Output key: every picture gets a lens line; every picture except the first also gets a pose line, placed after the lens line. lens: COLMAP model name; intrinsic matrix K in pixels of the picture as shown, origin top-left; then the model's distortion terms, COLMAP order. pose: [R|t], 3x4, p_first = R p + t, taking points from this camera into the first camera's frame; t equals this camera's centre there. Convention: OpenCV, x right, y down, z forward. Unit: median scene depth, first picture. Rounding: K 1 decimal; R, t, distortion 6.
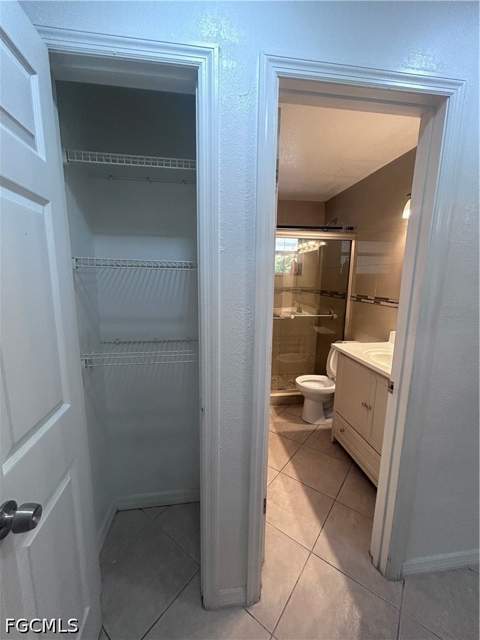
lens RADIAL K [[260.4, 0, 239.7], [0, 260.4, 323.5], [0, 0, 1]] dist [0.002848, 0.000364]
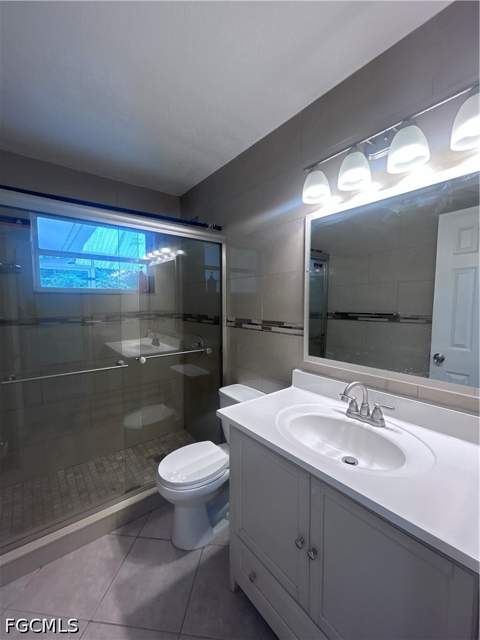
lens RADIAL K [[260.4, 0, 239.7], [0, 260.4, 323.5], [0, 0, 1]] dist [0.002848, 0.000364]
pose [[0.860798, -0.050442, 0.506441, 0.093491], [0.097960, 0.992891, -0.067611, -0.044239], [-0.499430, 0.107810, 0.859620, 0.360666]]
